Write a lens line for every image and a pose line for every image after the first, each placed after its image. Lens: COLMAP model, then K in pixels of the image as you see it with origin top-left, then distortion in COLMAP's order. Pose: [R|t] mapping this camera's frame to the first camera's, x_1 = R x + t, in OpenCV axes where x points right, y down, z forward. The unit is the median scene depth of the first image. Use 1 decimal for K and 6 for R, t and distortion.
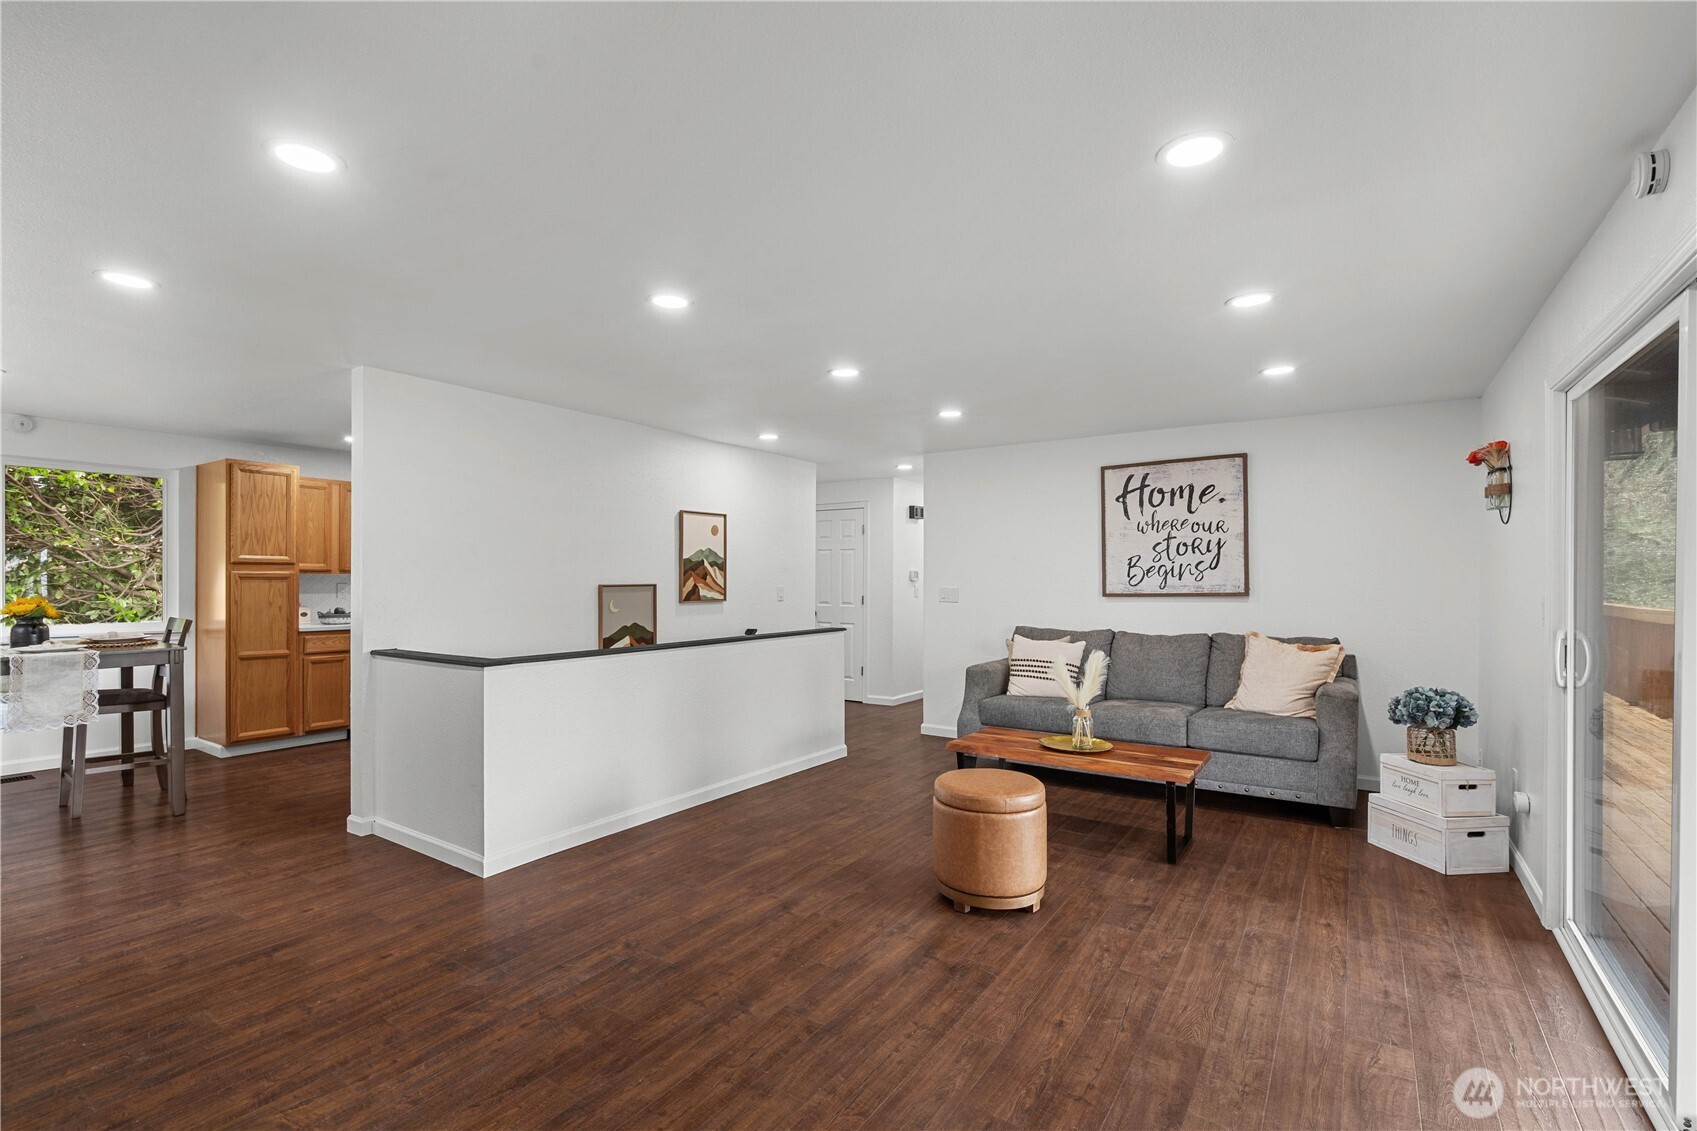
lens RADIAL K [[767.5, 0, 836.8], [0, 767.5, 564.0], [0, 0, 1]] dist [-0.005592, 0.000406]
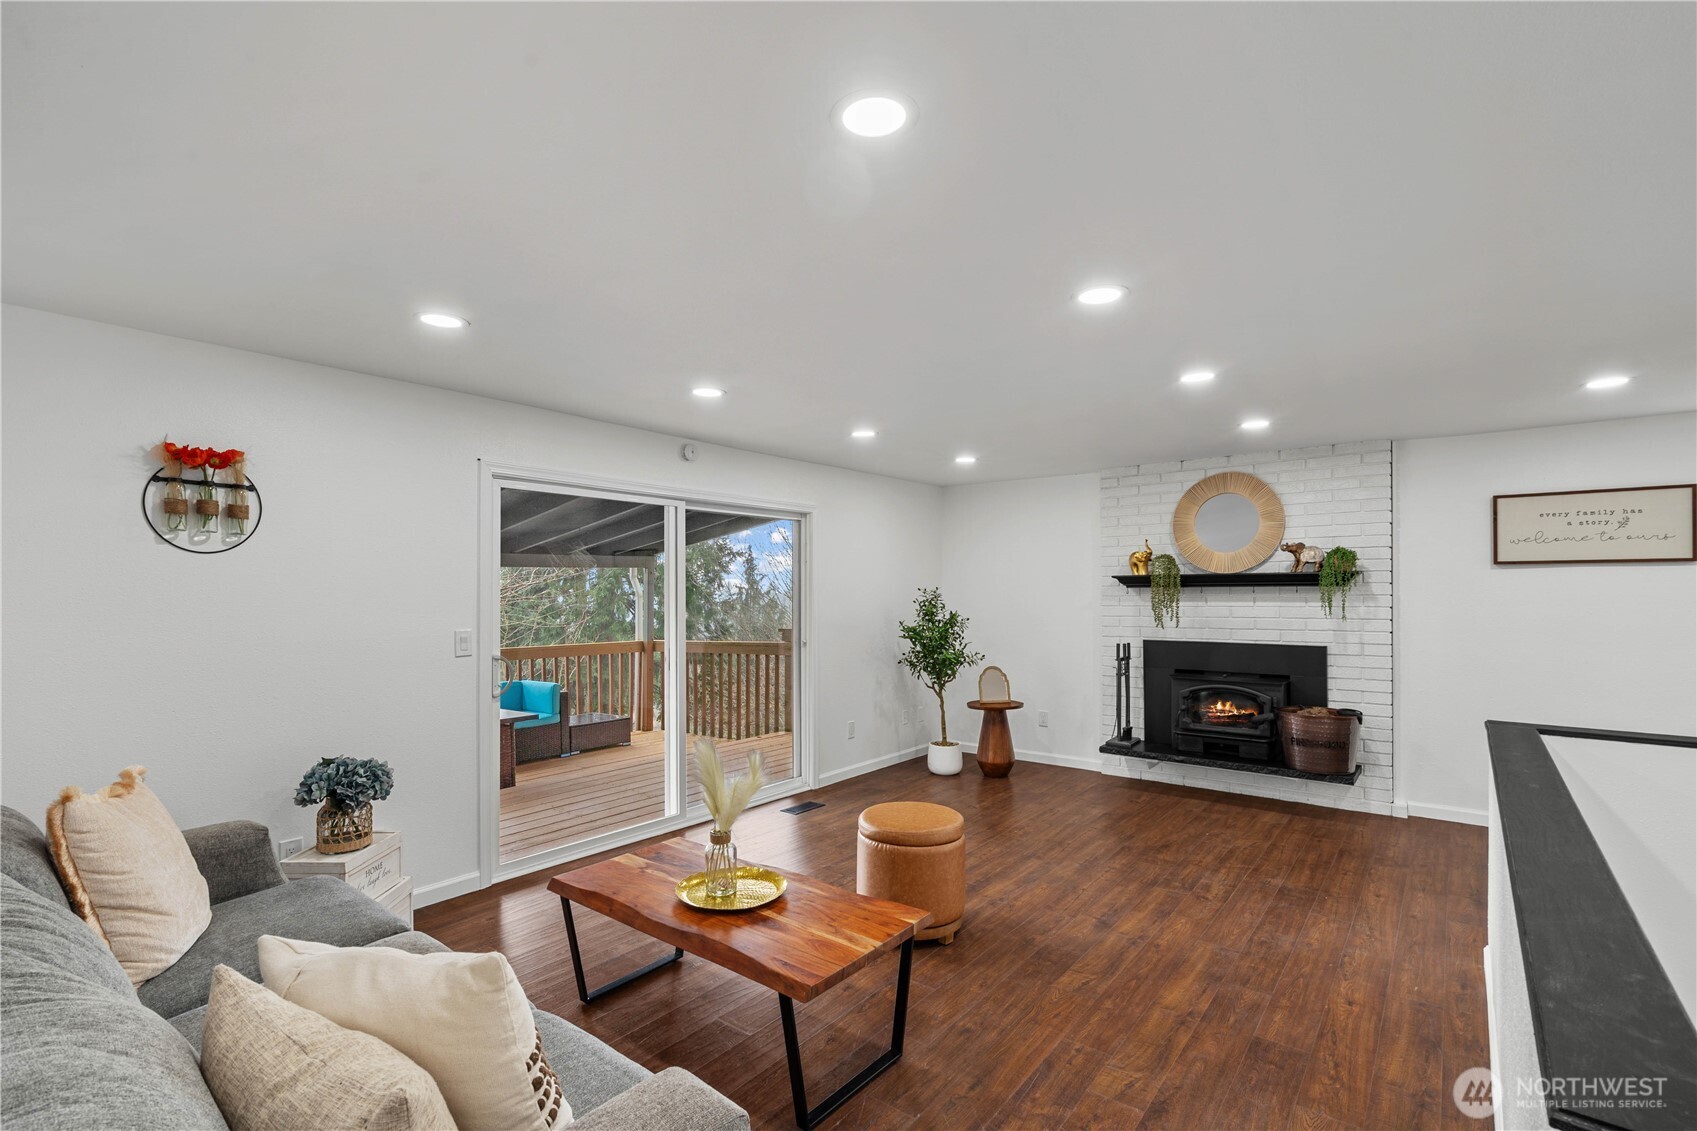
lens RADIAL K [[787.0, 0, 848.5], [0, 787.0, 565.5], [0, 0, 1]] dist [0.002582, 0.000346]
pose [[-0.998183, 0.003357, 0.060169, 0.248660], [0.000194, 0.998621, -0.052501, 0.003638], [-0.060262, -0.052394, -0.996807, 2.395222]]
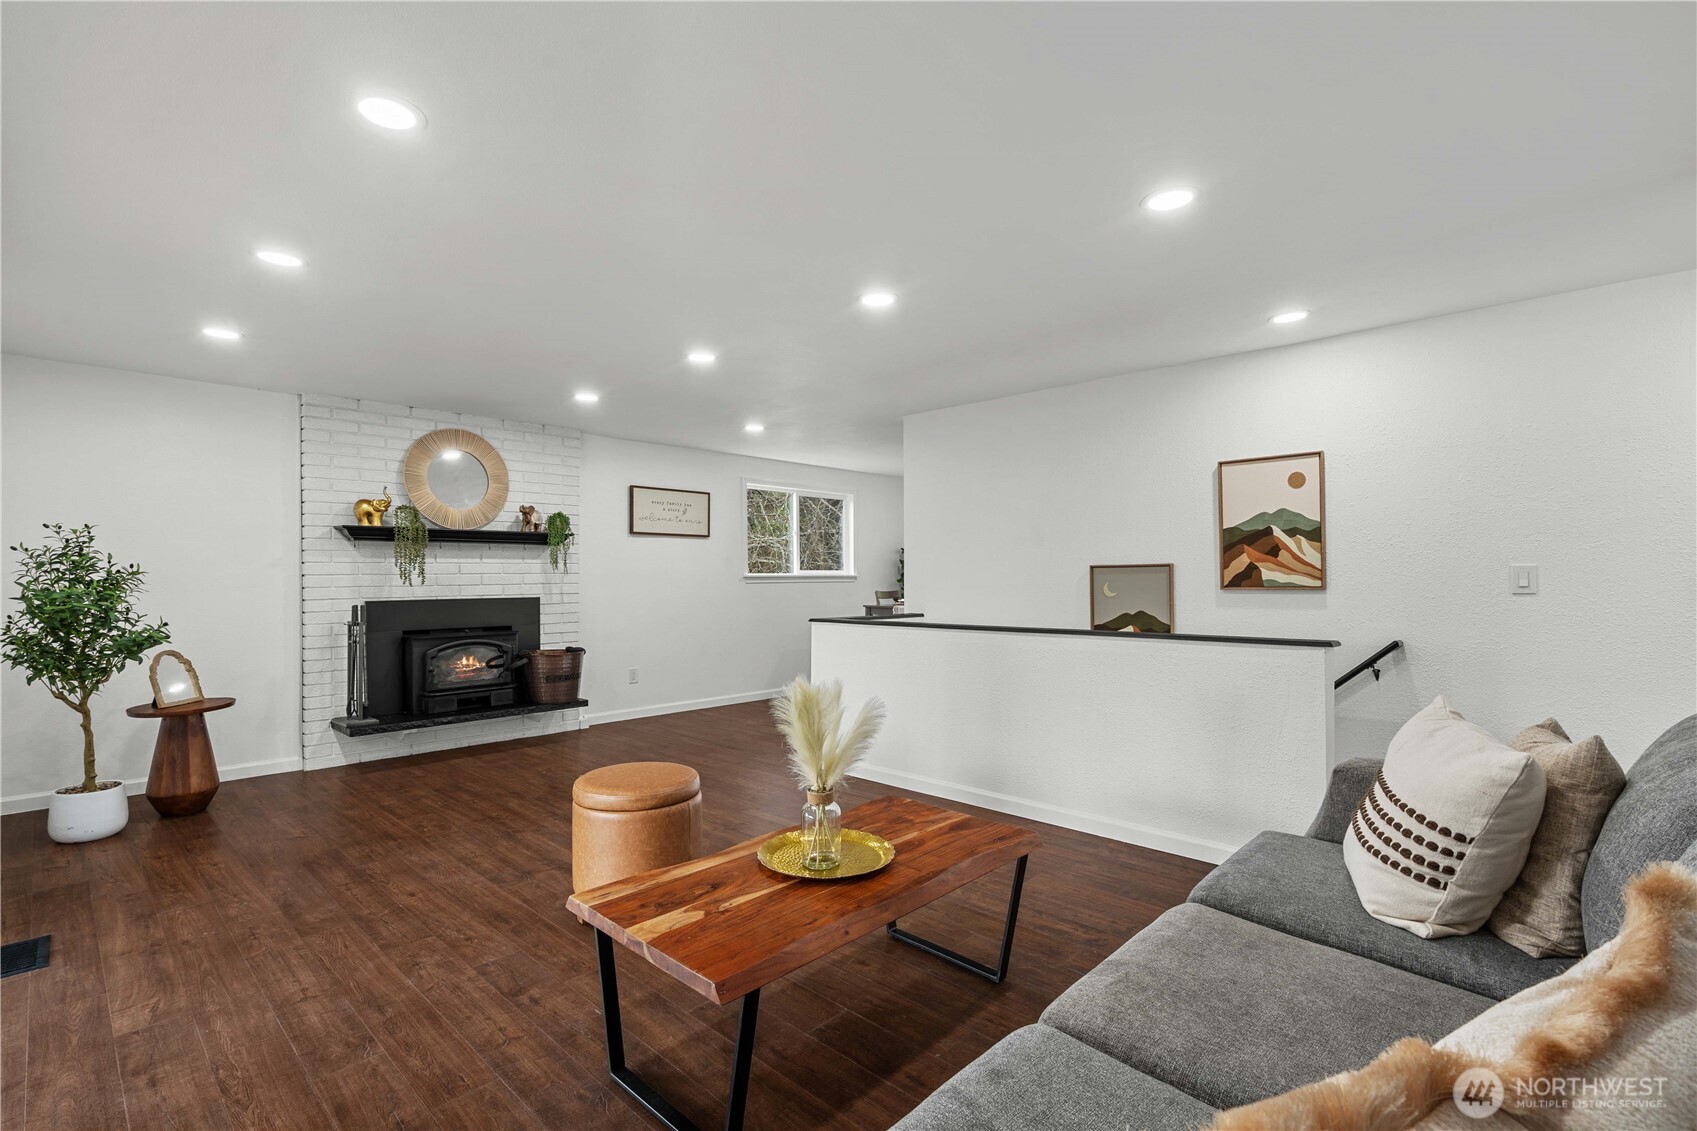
lens RADIAL K [[767.5, 0, 836.8], [0, 767.5, 564.0], [0, 0, 1]] dist [-0.005592, 0.000406]
pose [[-0.164961, -0.015906, -0.986172, 1.197626], [0.023338, 0.999527, -0.020025, 0.068600], [0.986024, -0.026318, -0.164511, 1.589159]]
